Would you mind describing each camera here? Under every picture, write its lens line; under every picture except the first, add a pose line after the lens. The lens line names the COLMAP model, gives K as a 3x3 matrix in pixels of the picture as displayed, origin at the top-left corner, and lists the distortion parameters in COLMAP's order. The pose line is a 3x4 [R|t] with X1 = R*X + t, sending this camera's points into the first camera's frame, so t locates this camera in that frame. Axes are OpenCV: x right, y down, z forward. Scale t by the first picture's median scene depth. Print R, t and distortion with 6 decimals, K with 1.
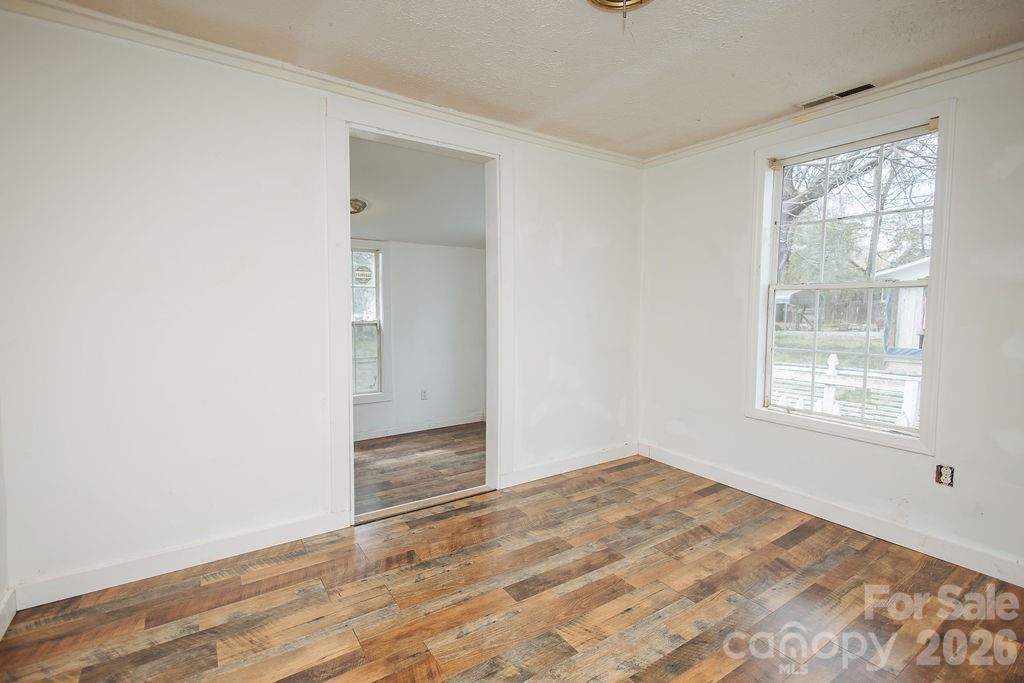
lens RADIAL K [[468.2, 0, 508.6], [0, 468.2, 344.9], [0, 0, 1]] dist [0.001407, 0.000436]
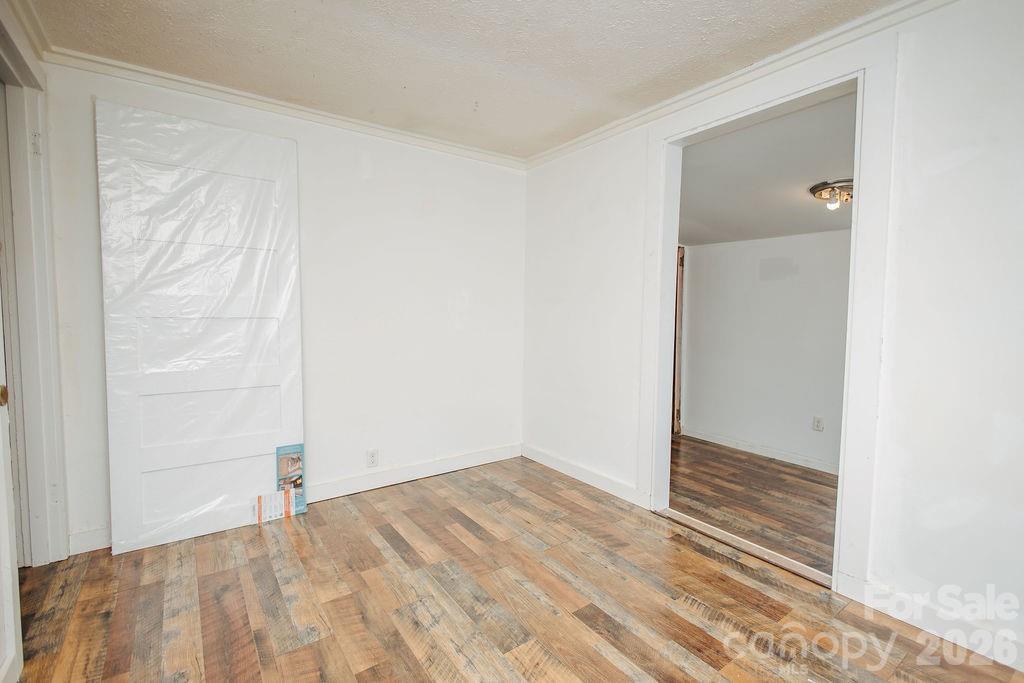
lens RADIAL K [[478.0, 0, 510.2], [0, 478.0, 340.1], [0, 0, 1]] dist [0.011641, 0.000035]
pose [[0.012898, 0.056321, -0.998329, 0.808645], [-0.089326, 0.994485, 0.054950, -0.040154], [0.995919, 0.088469, 0.017858, 0.677310]]
